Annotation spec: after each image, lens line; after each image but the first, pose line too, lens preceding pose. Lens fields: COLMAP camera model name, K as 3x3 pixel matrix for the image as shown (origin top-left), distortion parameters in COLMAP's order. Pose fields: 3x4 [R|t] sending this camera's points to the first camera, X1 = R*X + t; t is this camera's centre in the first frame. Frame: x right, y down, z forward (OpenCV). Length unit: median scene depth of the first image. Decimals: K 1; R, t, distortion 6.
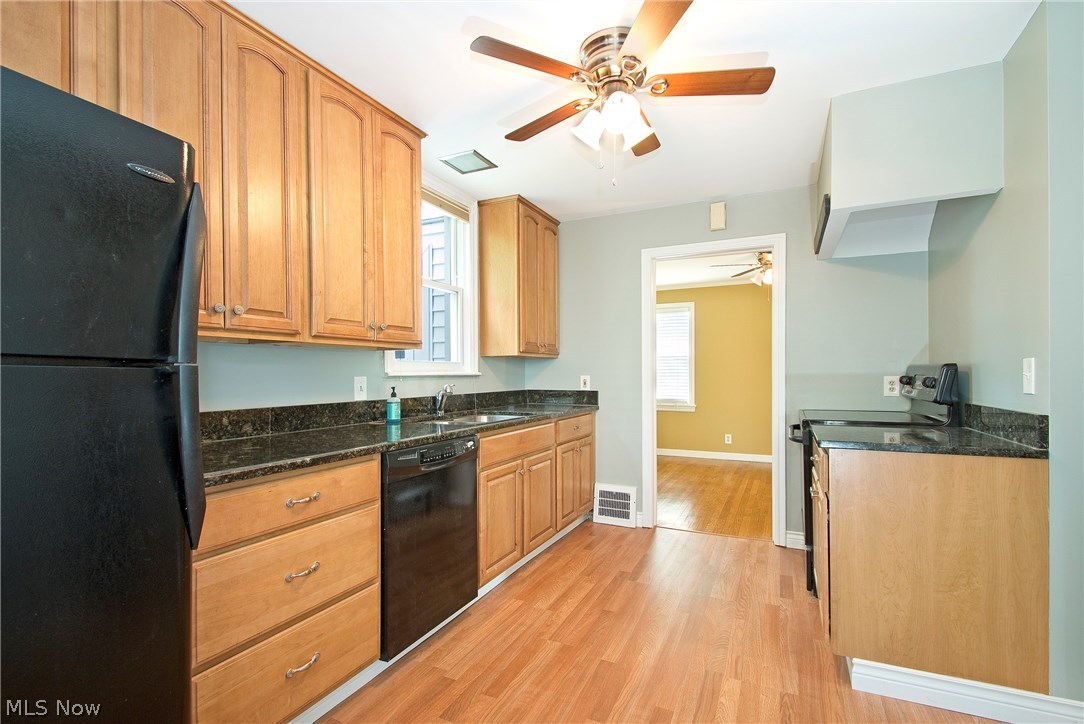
lens RADIAL K [[505.4, 0, 541.4], [0, 505.4, 366.8], [0, 0, 1]] dist [0.001713, -0.000283]
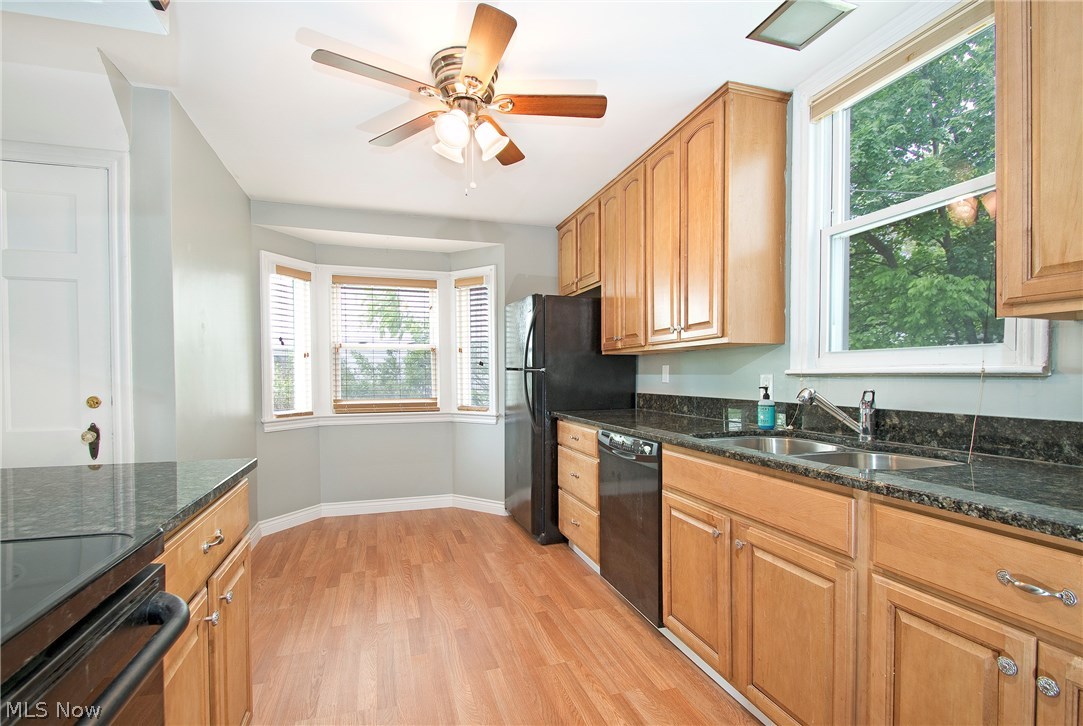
lens RADIAL K [[504.9, 0, 541.2], [0, 504.9, 383.4], [0, 0, 1]] dist [0.001713, -0.000283]
pose [[-0.729554, 0.021972, -0.683570, 0.671026], [0.018063, 0.999754, 0.012857, 0.020445], [0.683684, -0.002967, -0.729772, 1.662324]]
